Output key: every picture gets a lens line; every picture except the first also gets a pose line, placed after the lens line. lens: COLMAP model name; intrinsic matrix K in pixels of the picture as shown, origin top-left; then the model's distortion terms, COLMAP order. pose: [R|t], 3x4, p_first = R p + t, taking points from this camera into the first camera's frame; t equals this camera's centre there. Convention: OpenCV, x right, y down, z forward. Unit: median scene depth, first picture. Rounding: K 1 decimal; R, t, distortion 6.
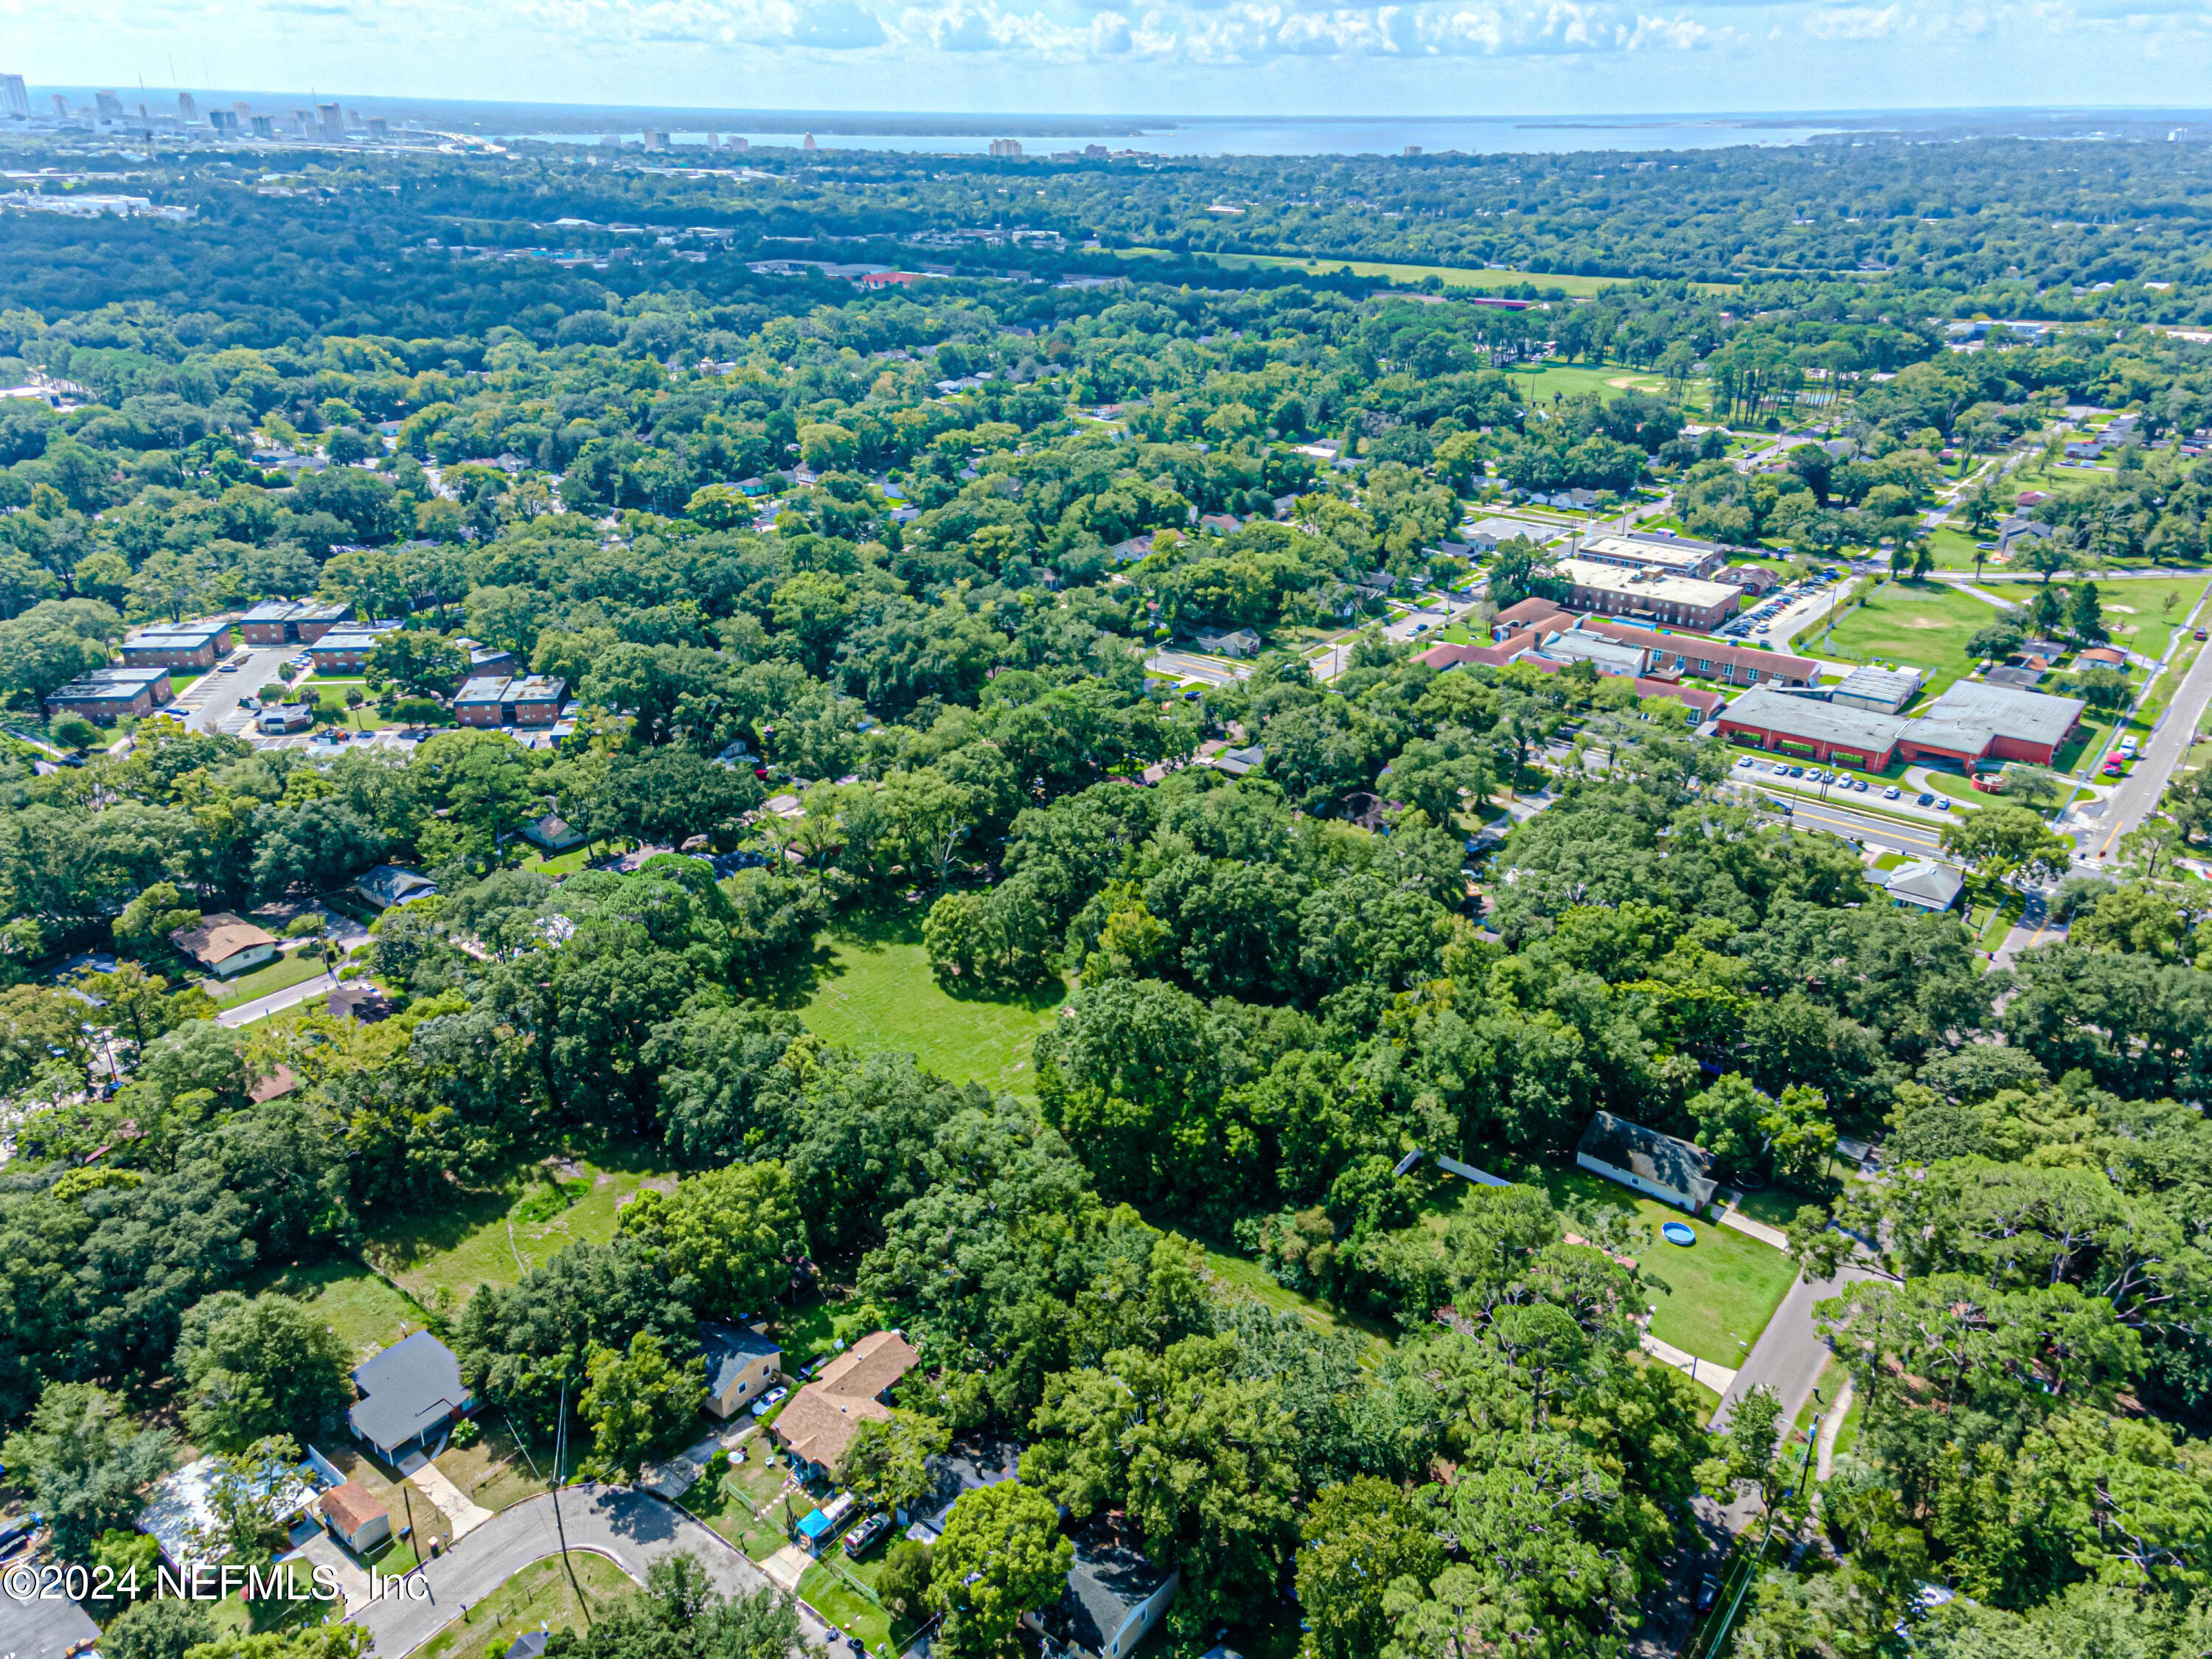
lens RADIAL K [[1619.2, 0, 1096.2], [0, 1619.2, 787.6], [0, 0, 1]] dist [0.067499, 0.037792]
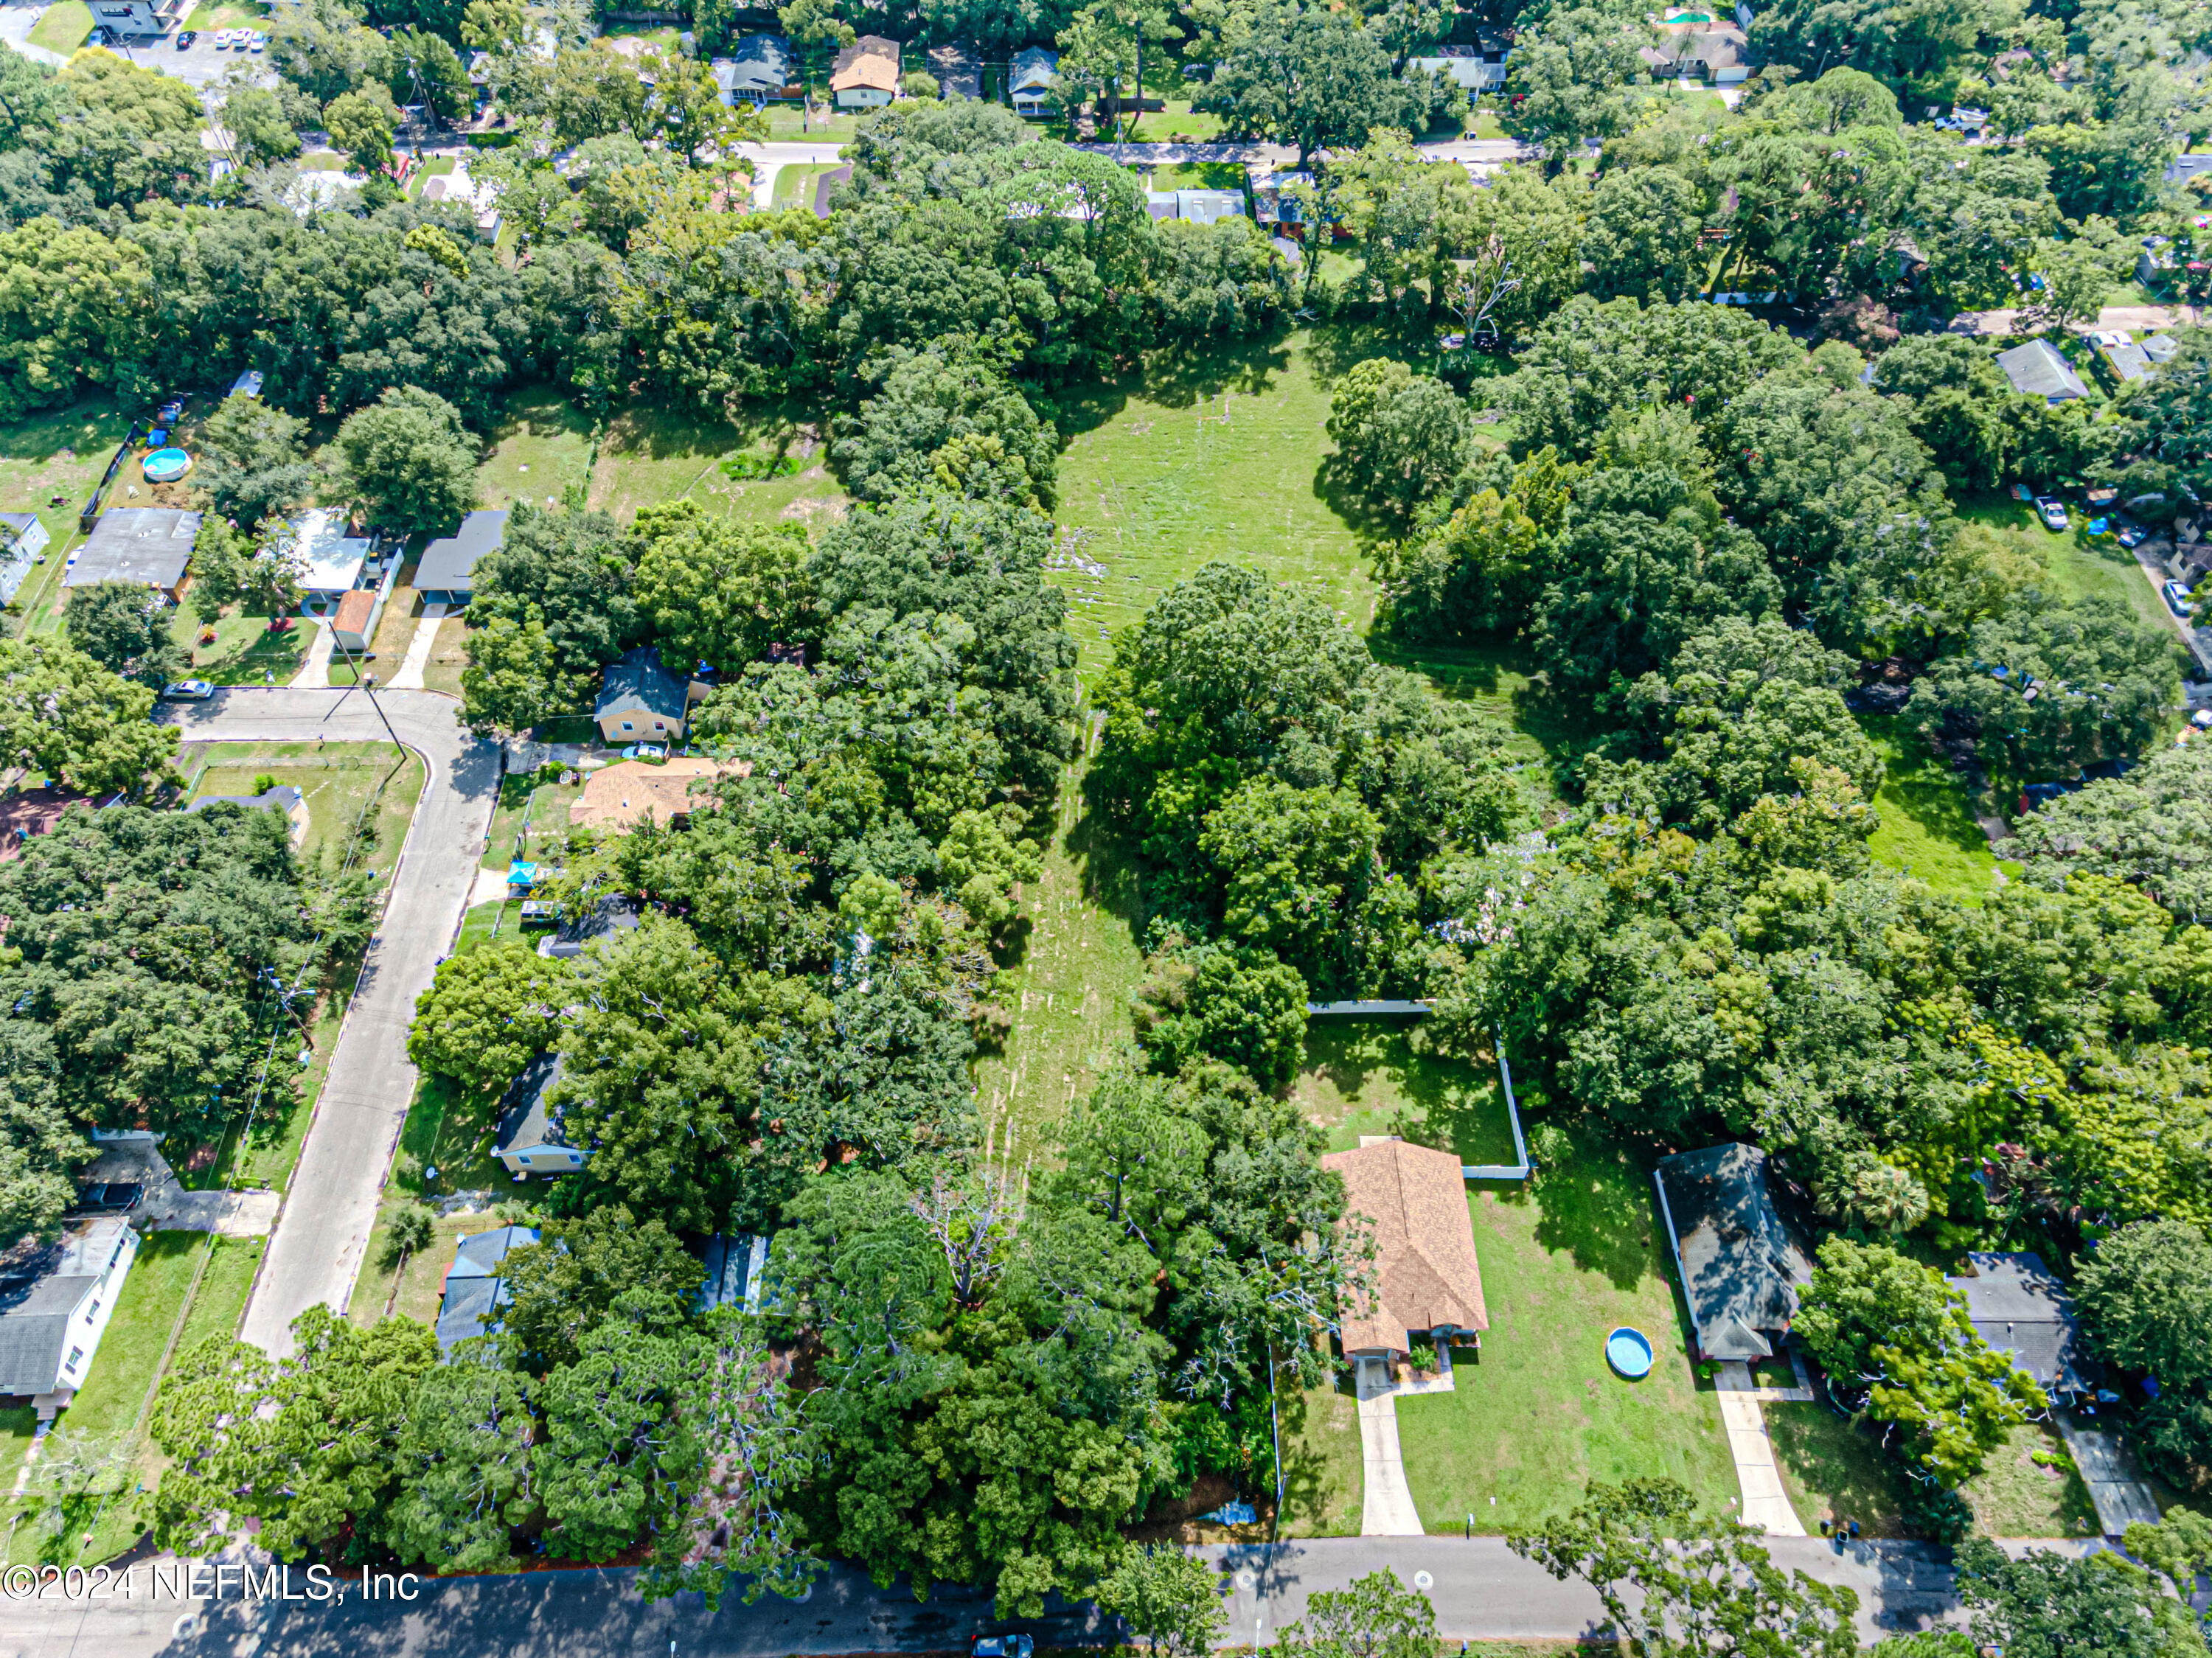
lens RADIAL K [[1619.1, 0, 1116.9], [0, 1619.1, 775.4], [0, 0, 1]] dist [0.067499, 0.037792]
pose [[0.643209, 0.580913, -0.498821, 0.210845], [-0.301177, 0.790898, 0.532703, -0.097824], [0.703971, -0.192406, 0.683670, 0.231623]]
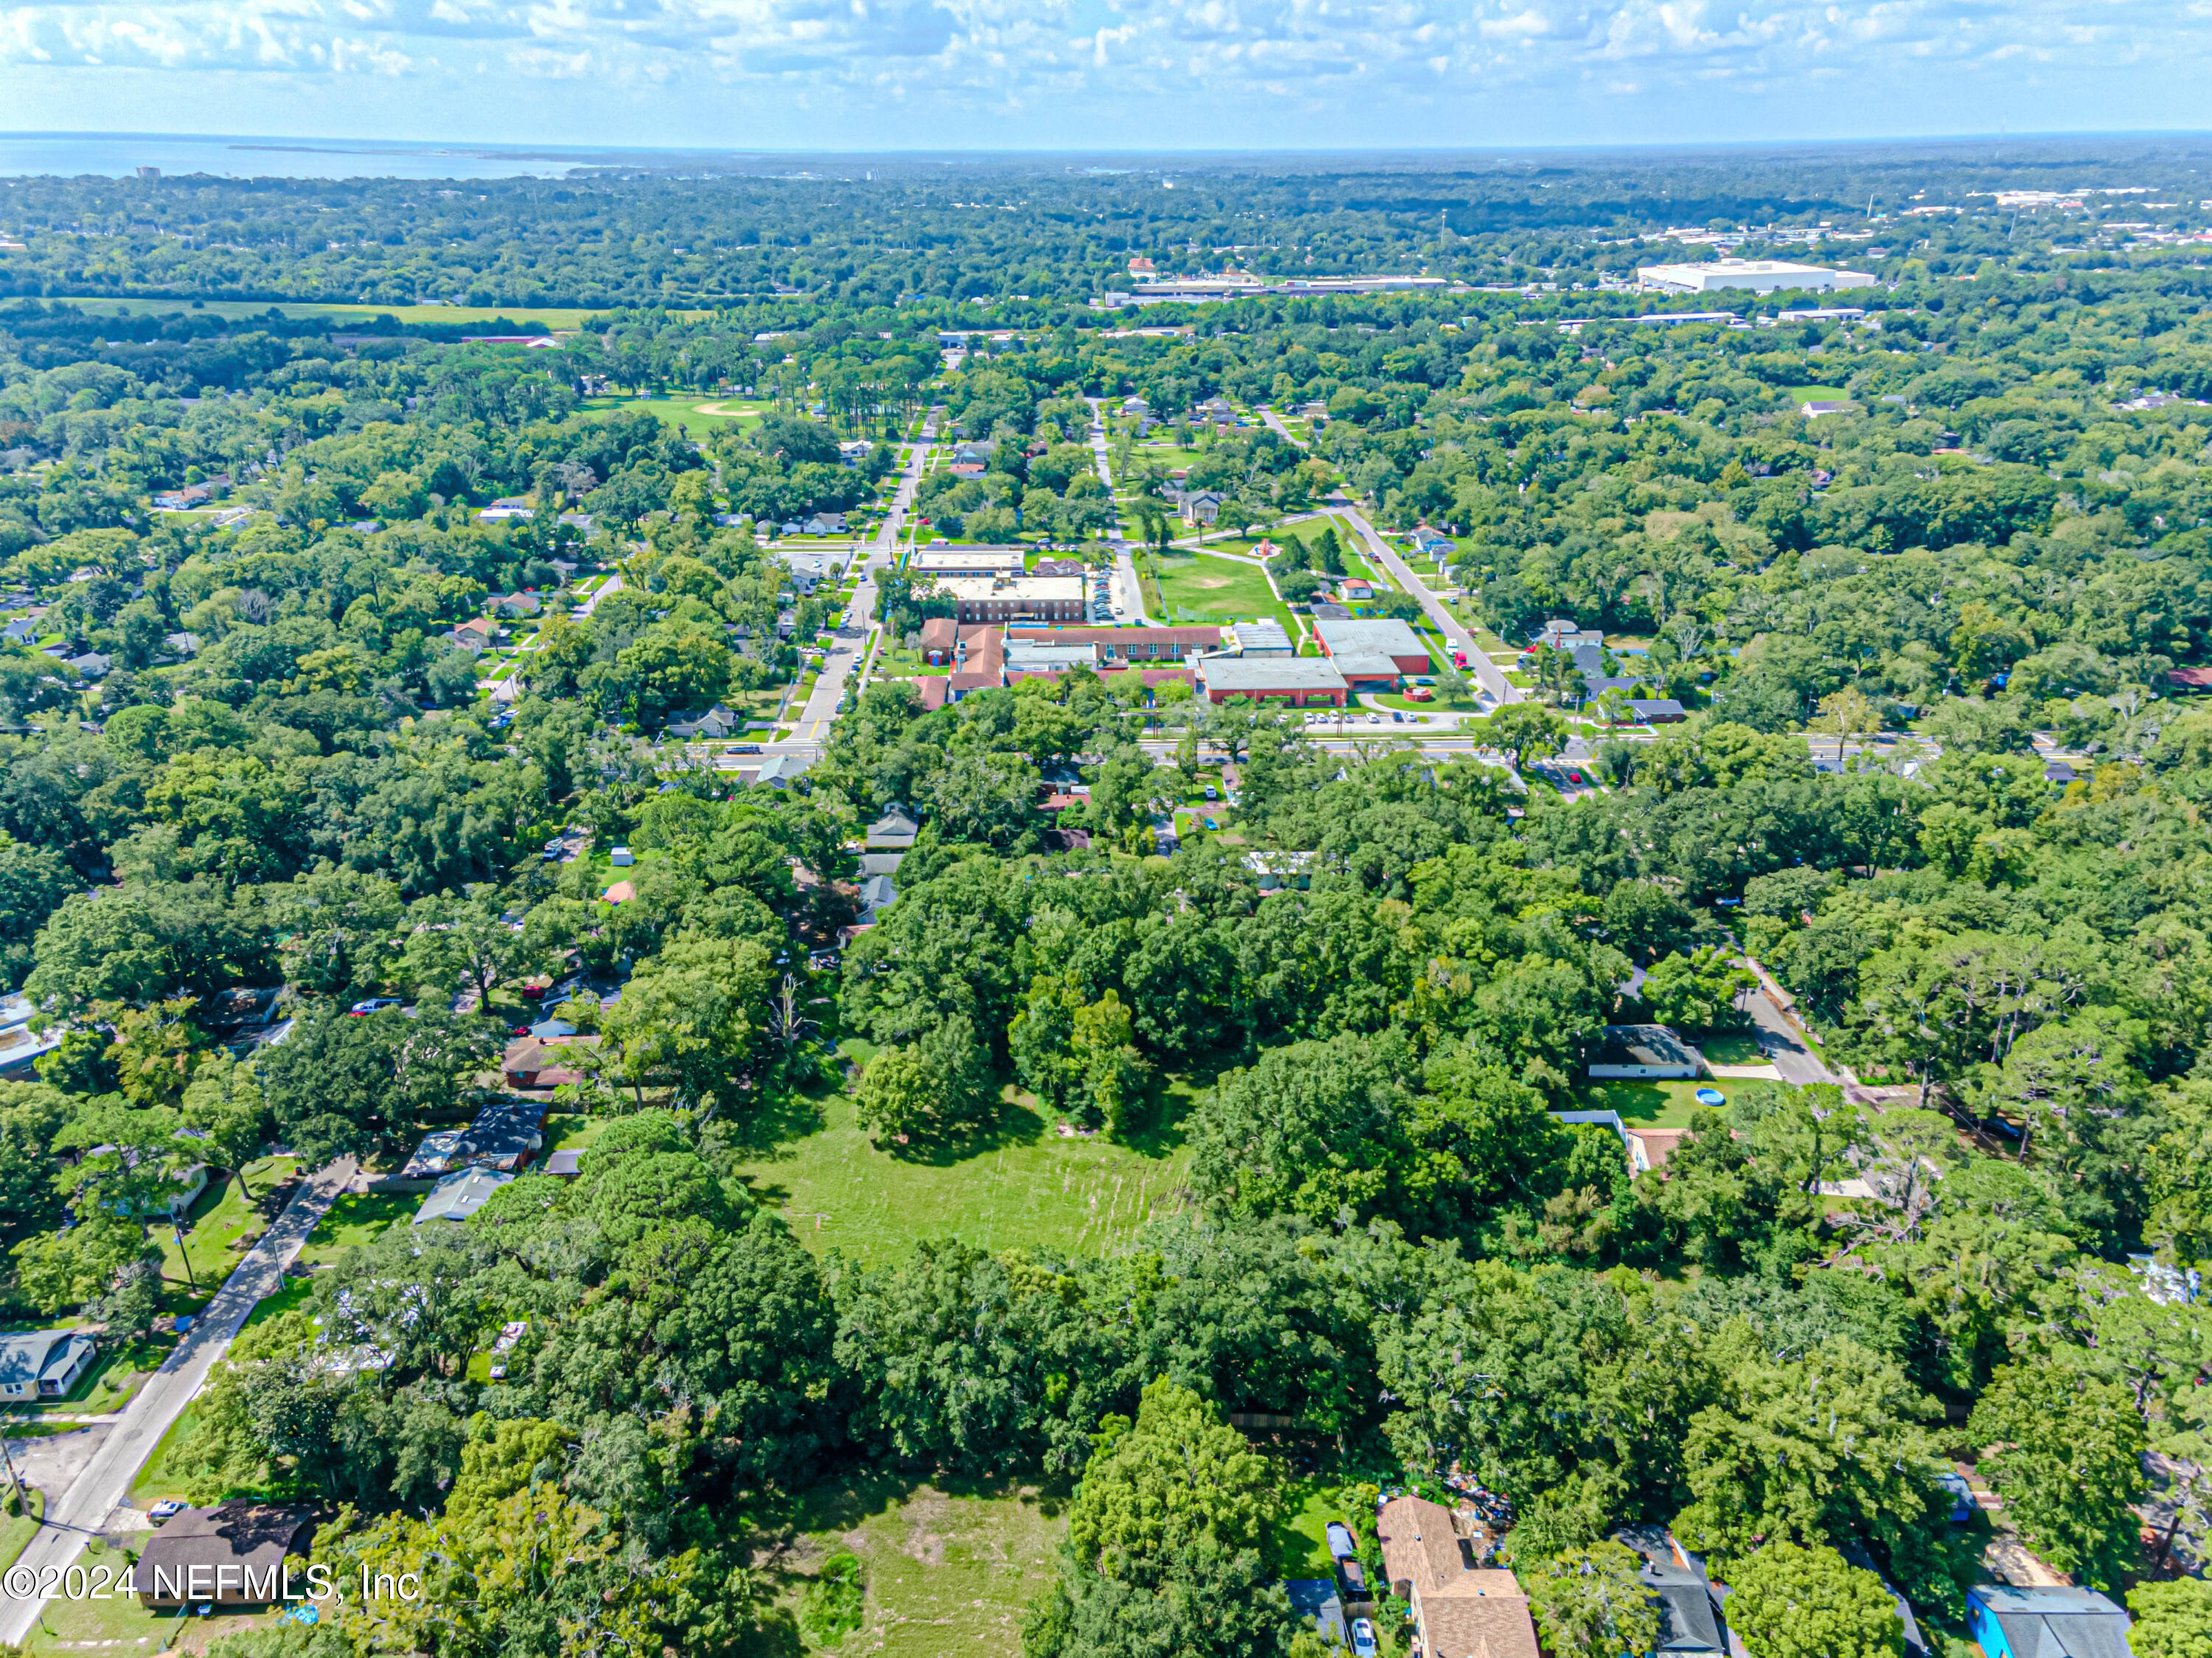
lens RADIAL K [[1619.1, 0, 1097.4], [0, 1619.1, 819.0], [0, 0, 1]] dist [0.067499, 0.037792]
pose [[0.768197, -0.253276, 0.587984, -0.306313], [0.252869, 0.963779, 0.084779, -0.062882], [-0.588159, 0.083556, 0.804417, 0.156727]]
